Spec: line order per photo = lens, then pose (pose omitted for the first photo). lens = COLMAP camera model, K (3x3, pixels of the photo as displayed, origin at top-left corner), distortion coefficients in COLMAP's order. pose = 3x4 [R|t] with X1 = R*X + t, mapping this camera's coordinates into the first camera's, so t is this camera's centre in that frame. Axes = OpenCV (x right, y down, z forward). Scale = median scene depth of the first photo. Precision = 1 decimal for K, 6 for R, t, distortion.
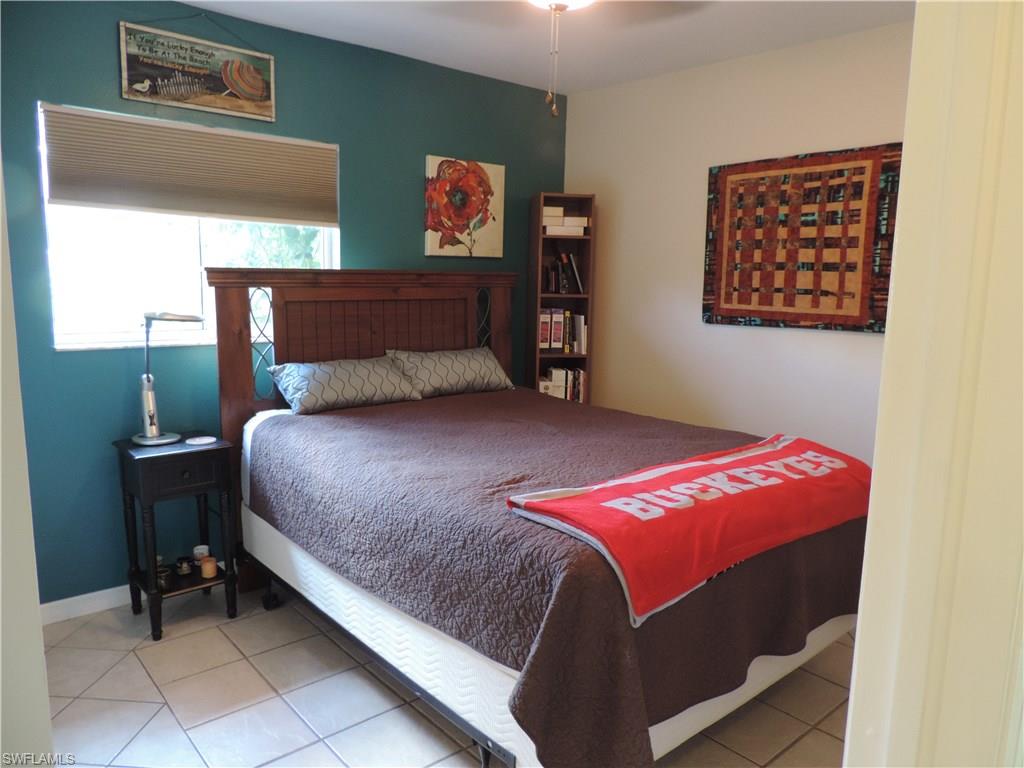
lens RADIAL K [[731.2, 0, 519.5], [0, 731.2, 386.9], [0, 0, 1]] dist [-0.027659, 0.017123]
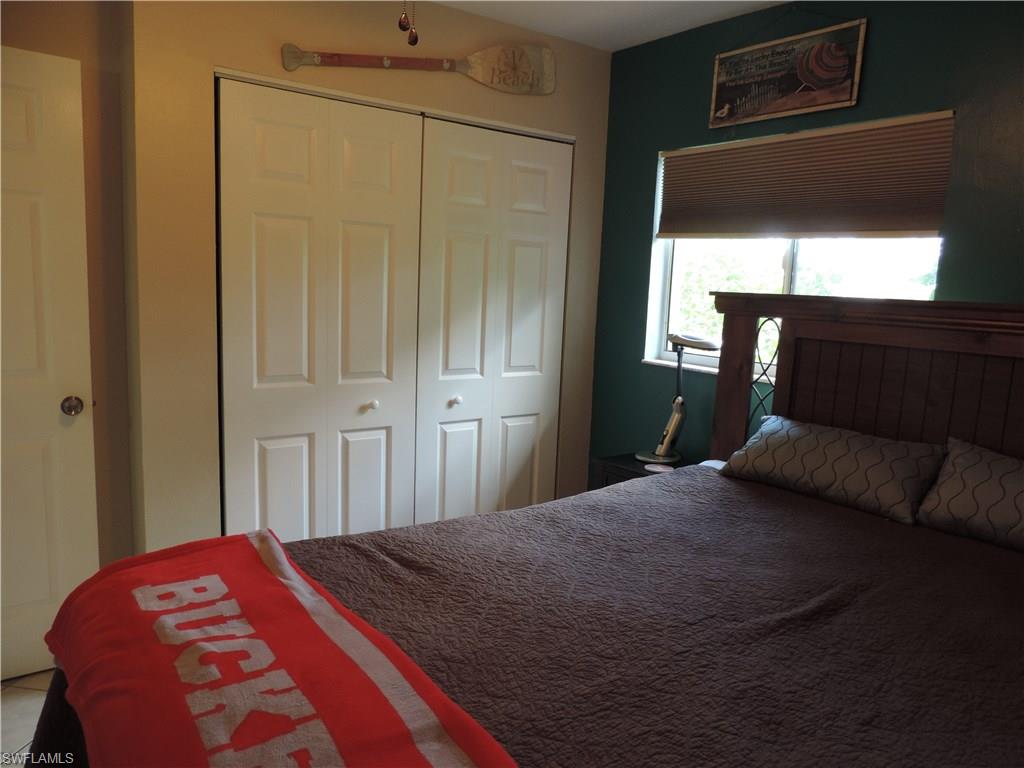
lens RADIAL K [[731.2, 0, 522.2], [0, 731.2, 380.7], [0, 0, 1]] dist [-0.027659, 0.017123]
pose [[-0.079561, 0.106680, -0.991105, 0.522116], [-0.196572, 0.973054, 0.120517, -0.120262], [0.977256, 0.204412, -0.056447, 0.848143]]
